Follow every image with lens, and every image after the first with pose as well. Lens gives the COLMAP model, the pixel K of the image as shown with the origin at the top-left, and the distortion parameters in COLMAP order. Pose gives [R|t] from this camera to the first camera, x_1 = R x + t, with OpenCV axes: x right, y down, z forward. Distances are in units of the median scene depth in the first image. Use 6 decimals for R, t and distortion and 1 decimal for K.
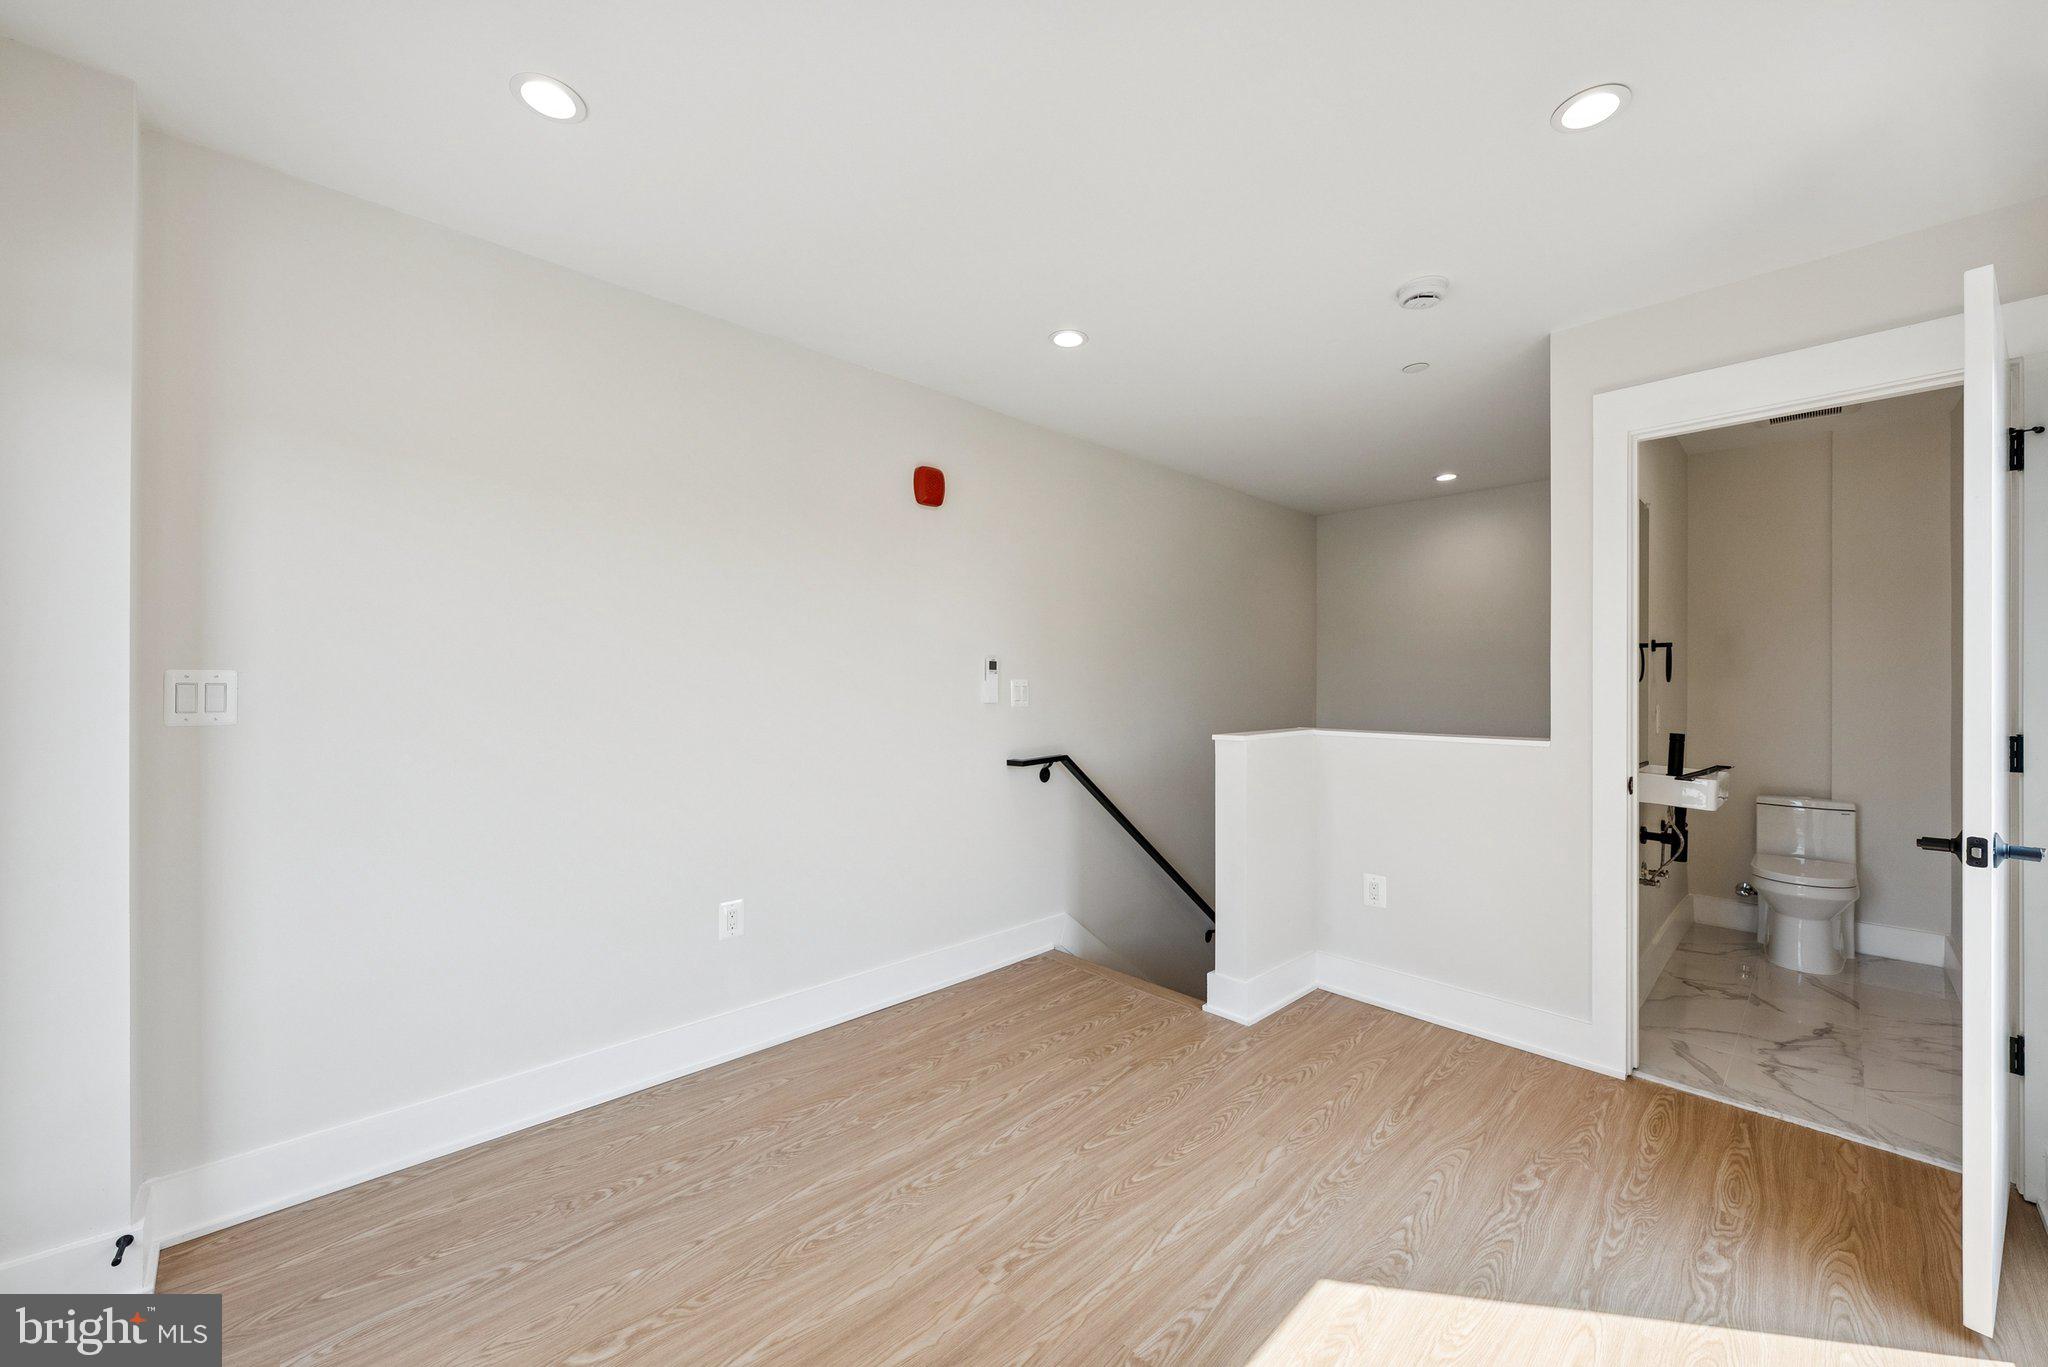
lens RADIAL K [[766.7, 0, 1024.0], [0, 766.7, 683.5], [0, 0, 1]] dist [0.000383, 0.000044]
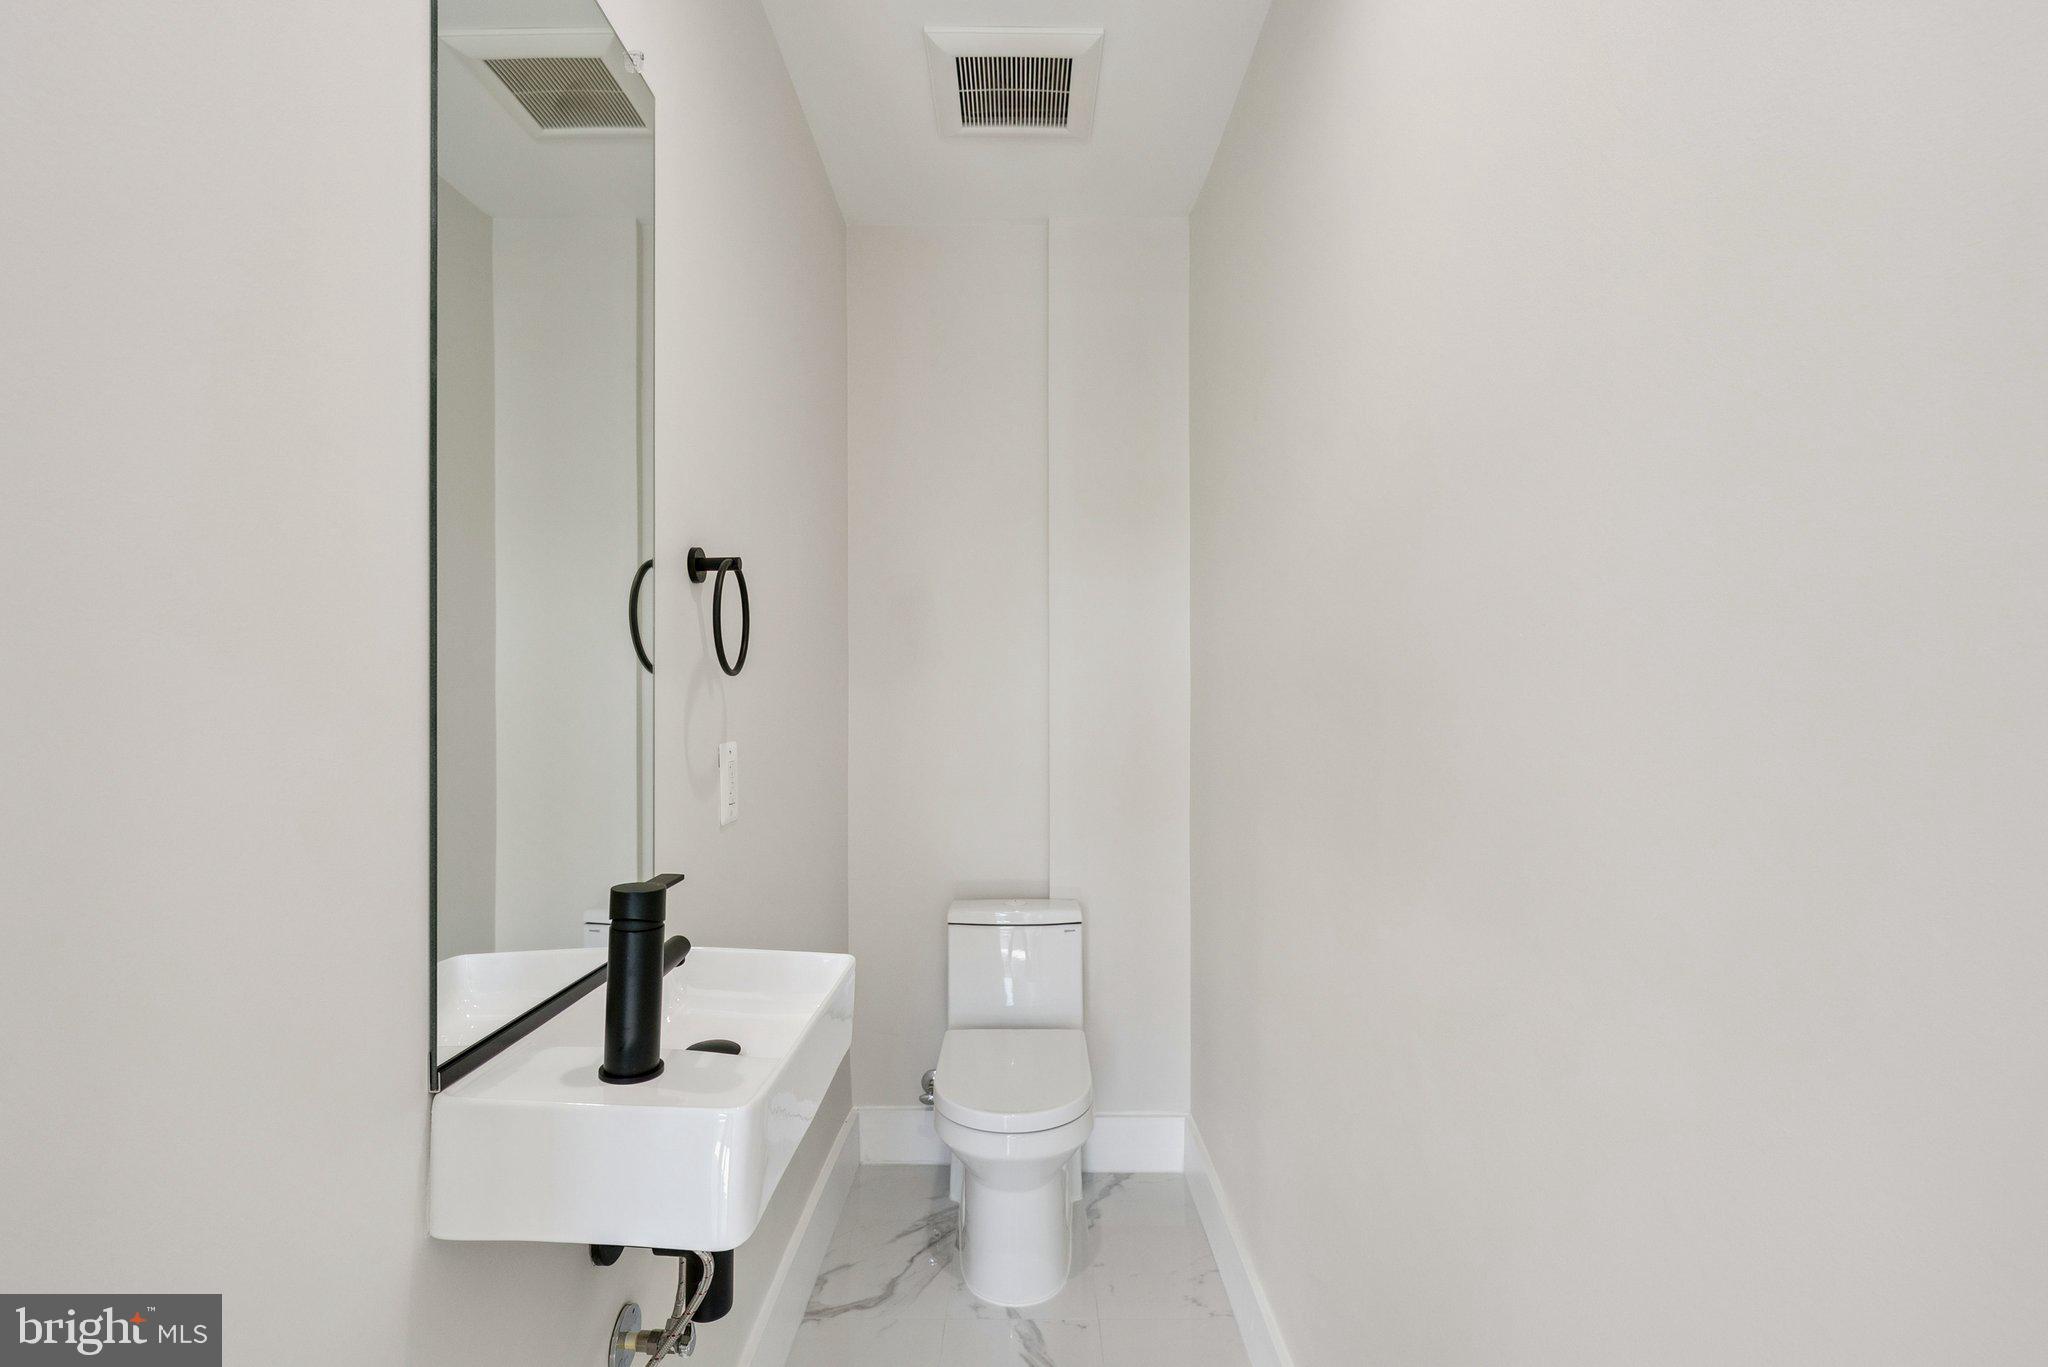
lens RADIAL K [[946.9, 0, 1024.0], [0, 946.9, 683.5], [0, 0, 1]] dist [0.000006, -0.000002]
pose [[0.692901, -0.000050, 0.721033, 0.572770], [0.006809, 0.999956, -0.006474, 0.001445], [-0.721001, 0.009395, 0.692871, 0.562355]]
